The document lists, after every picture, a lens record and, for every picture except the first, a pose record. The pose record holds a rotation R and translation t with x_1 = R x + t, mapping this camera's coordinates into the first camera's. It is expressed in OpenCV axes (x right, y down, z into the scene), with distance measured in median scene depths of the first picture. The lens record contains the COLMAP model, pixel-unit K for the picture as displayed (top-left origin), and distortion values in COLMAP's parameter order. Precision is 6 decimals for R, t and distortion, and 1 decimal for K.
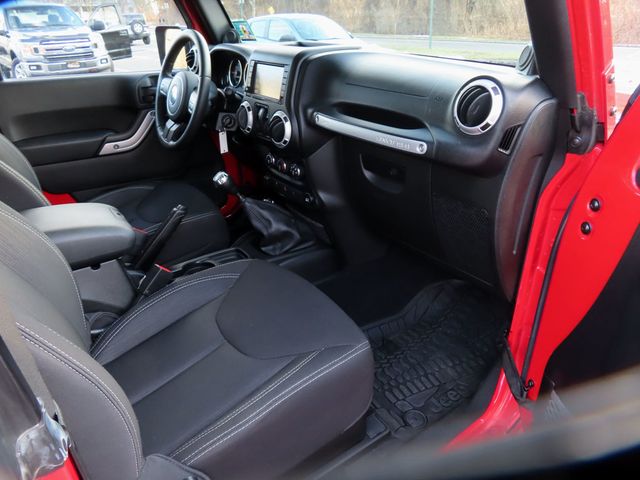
lens RADIAL K [[459.4, 0, 319.3], [0, 459.4, 239.3], [0, 0, 1]] dist [-0.005961, 0.004694]
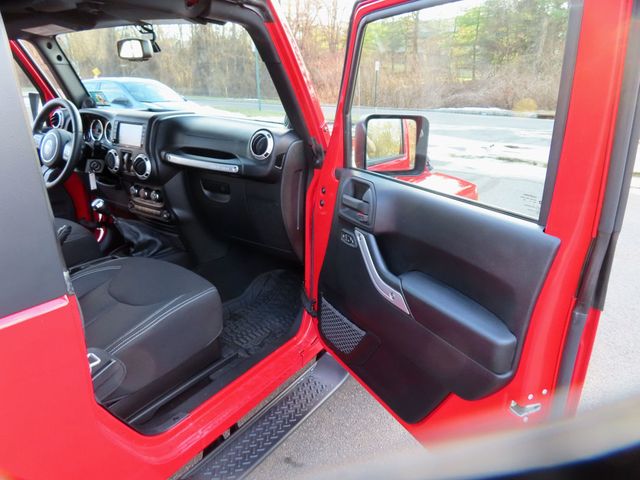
lens RADIAL K [[459.4, 0, 321.5], [0, 459.4, 237.2], [0, 0, 1]] dist [-0.005961, 0.004694]
pose [[0.941794, -0.082451, 0.325923, -0.040539], [0.121992, 0.987196, -0.102773, 0.188371], [-0.313276, 0.136551, 0.939794, -0.482406]]
